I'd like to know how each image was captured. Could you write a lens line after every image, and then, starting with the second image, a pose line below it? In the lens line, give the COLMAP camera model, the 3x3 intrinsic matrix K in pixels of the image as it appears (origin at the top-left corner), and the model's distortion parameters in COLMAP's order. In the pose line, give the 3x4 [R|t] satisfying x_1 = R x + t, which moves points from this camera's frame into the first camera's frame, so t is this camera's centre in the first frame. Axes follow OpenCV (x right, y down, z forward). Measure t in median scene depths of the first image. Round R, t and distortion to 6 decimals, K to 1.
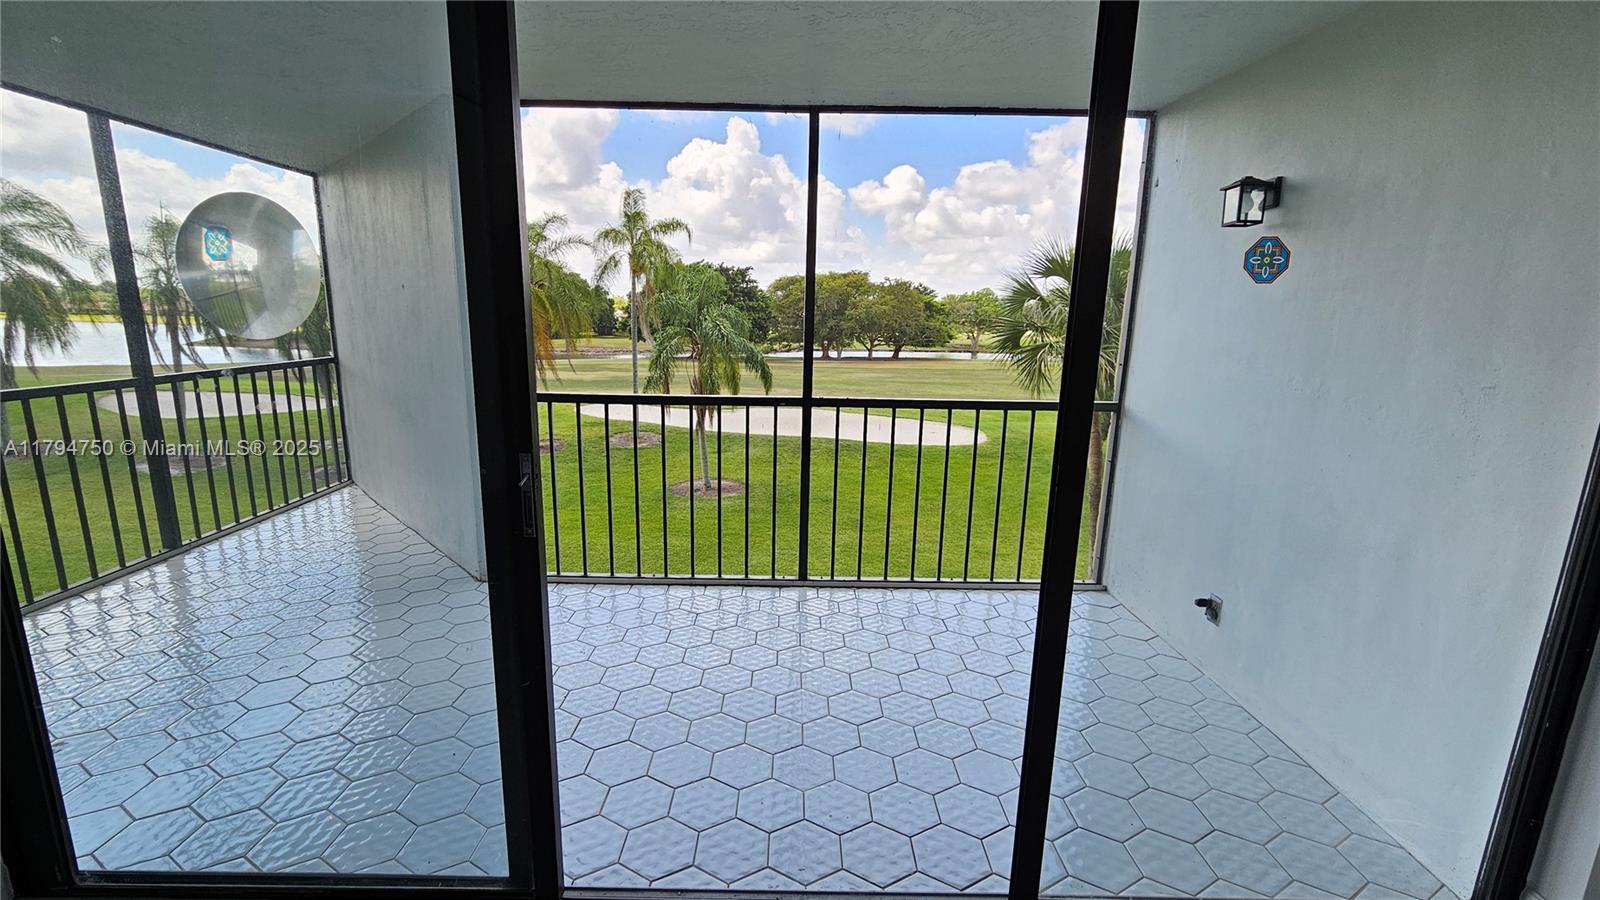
lens RADIAL K [[660.6, 0, 786.4], [0, 660.6, 445.7], [0, 0, 1]] dist [-0.002297, -0.000135]
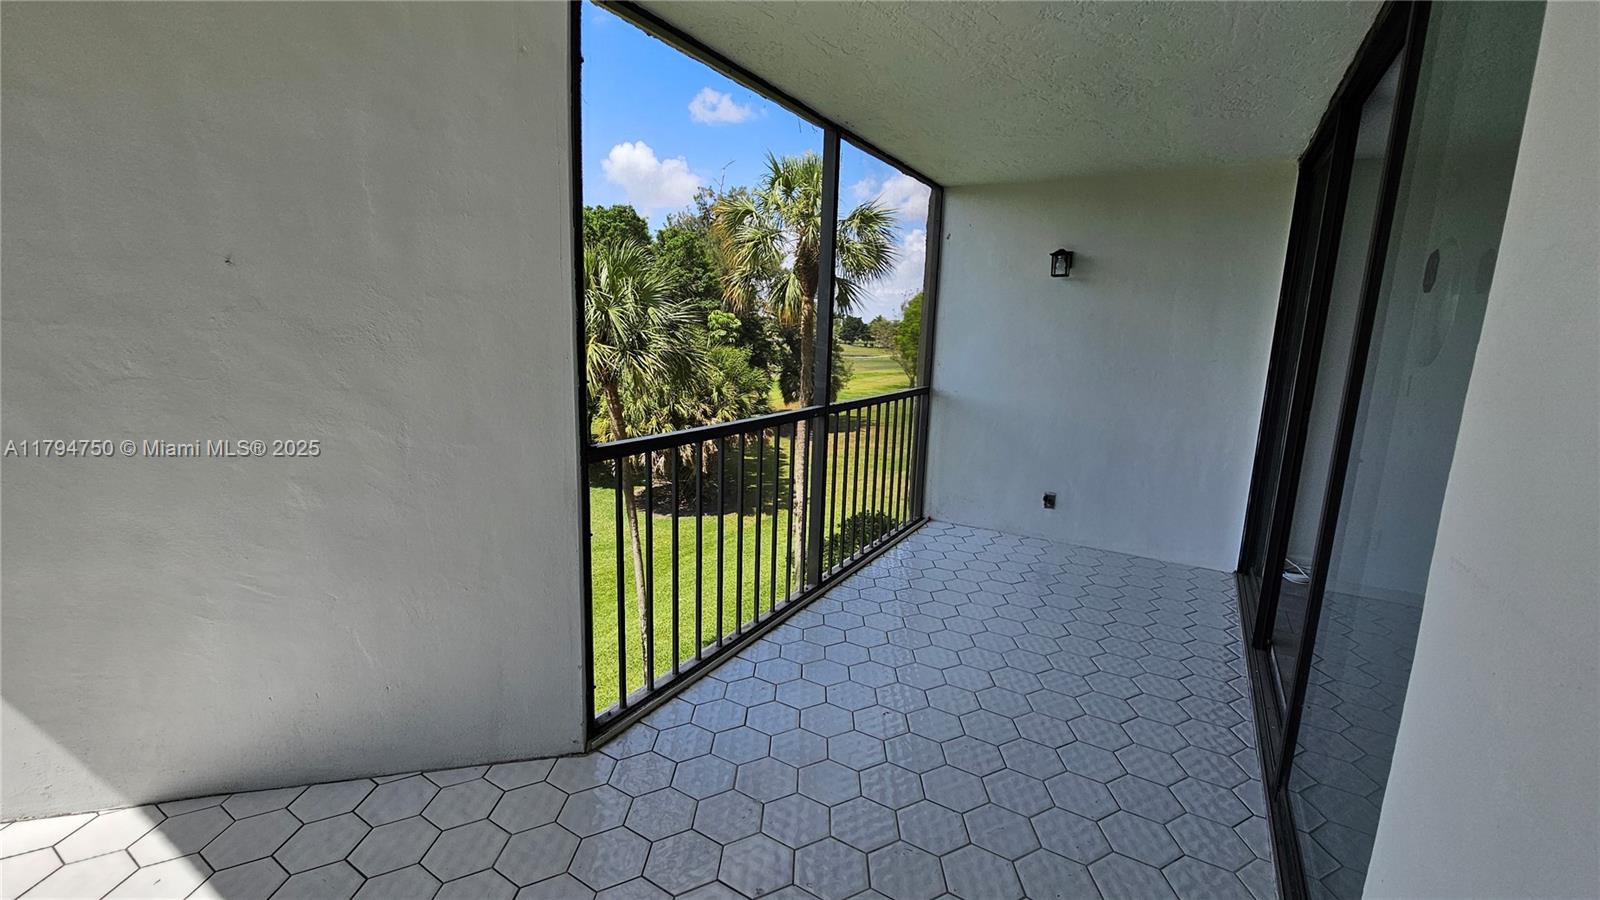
lens RADIAL K [[658.8, 0, 785.7], [0, 658.8, 446.7], [0, 0, 1]] dist [-0.000769, 0.000980]
pose [[0.526478, -0.156327, 0.835693, -0.295810], [0.150116, 0.984599, 0.089610, -0.038971], [-0.836831, 0.078273, 0.541837, 0.171601]]
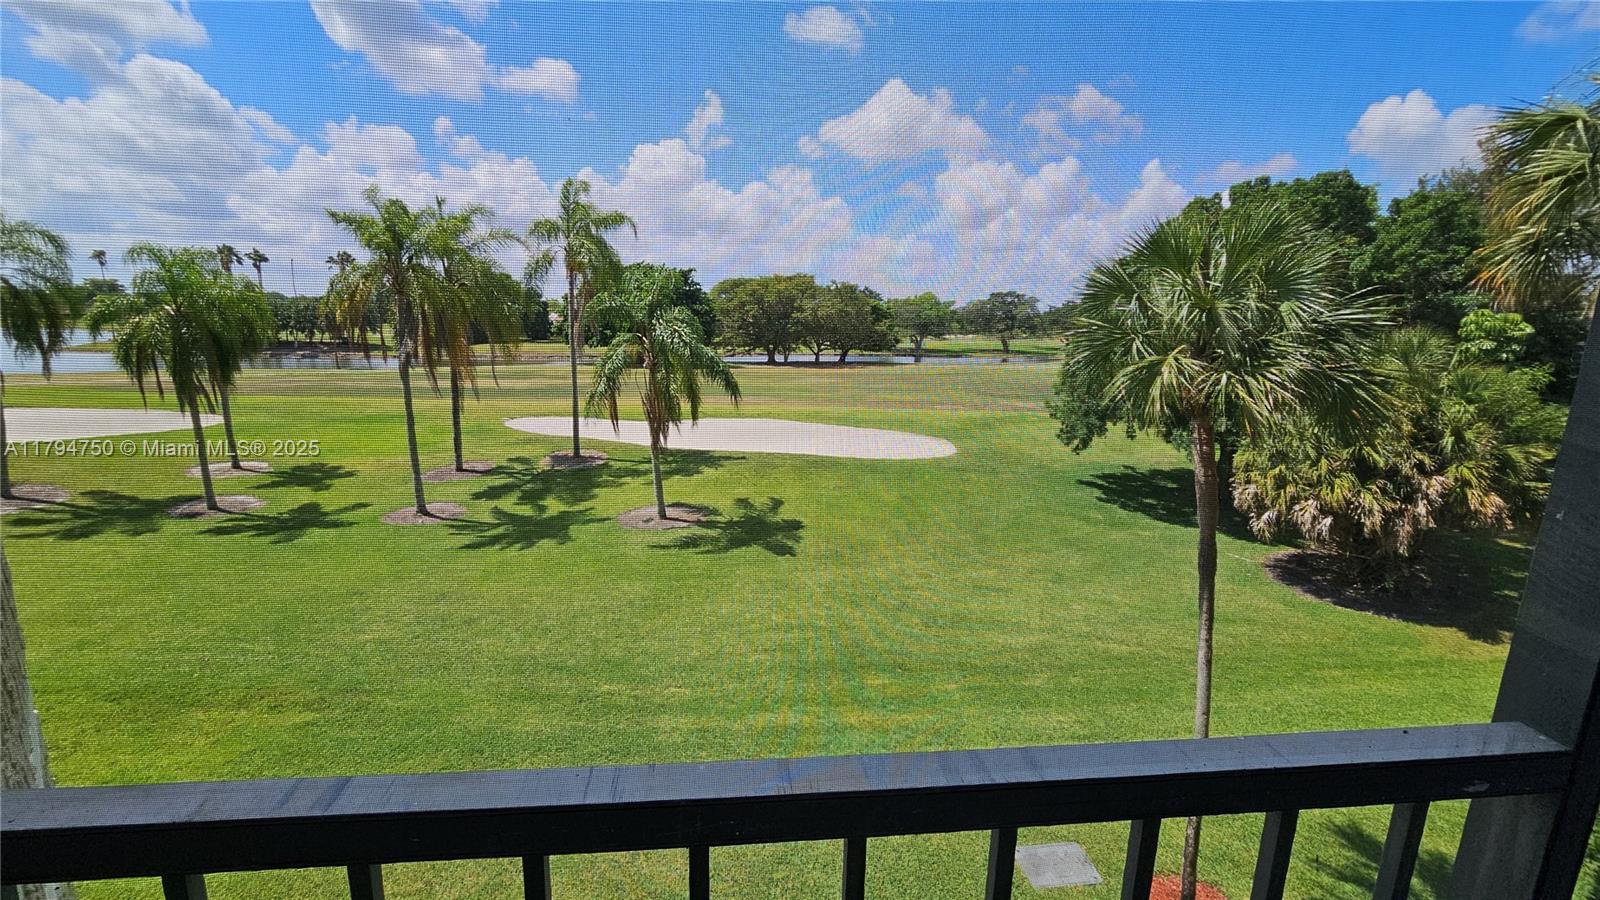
lens RADIAL K [[660.3, 0, 788.0], [0, 660.3, 444.7], [0, 0, 1]] dist [-0.004540, 0.000439]
pose [[0.995722, -0.016126, 0.090976, -0.079751], [0.016733, 0.999843, -0.005912, -0.055099], [-0.090867, 0.007409, 0.995836, 0.279098]]
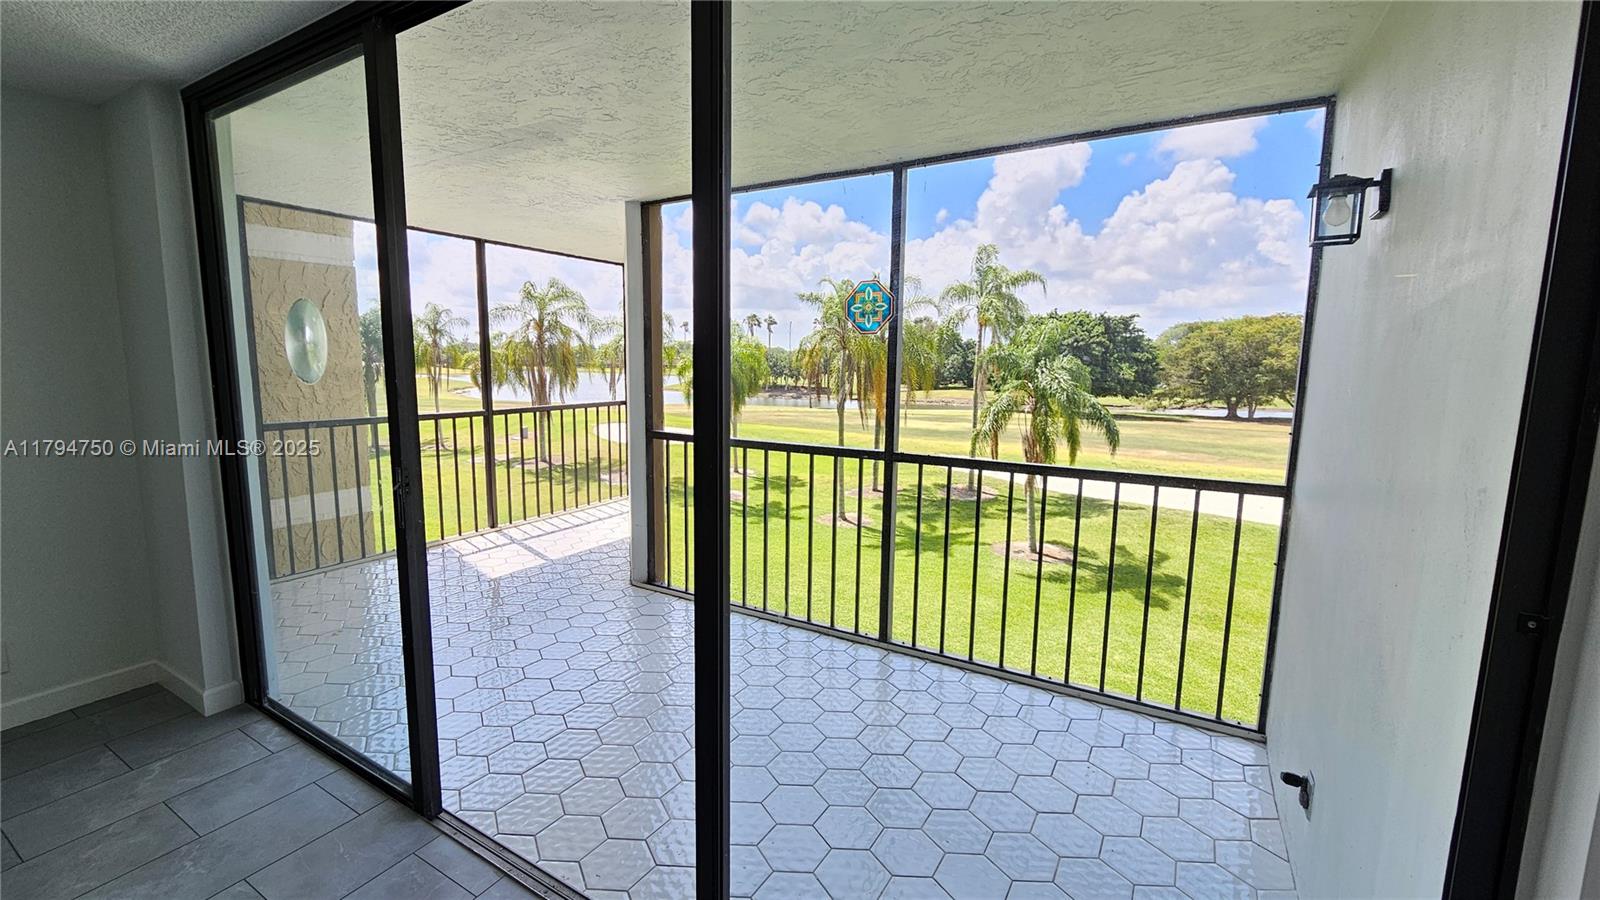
lens RADIAL K [[660.6, 0, 786.4], [0, 660.6, 445.7], [0, 0, 1]] dist [-0.002297, -0.000135]
pose [[0.853450, 0.059168, -0.517805, 0.138059], [-0.098918, 0.993865, -0.049472, -0.006063], [0.511701, 0.093442, 0.854067, 0.029192]]
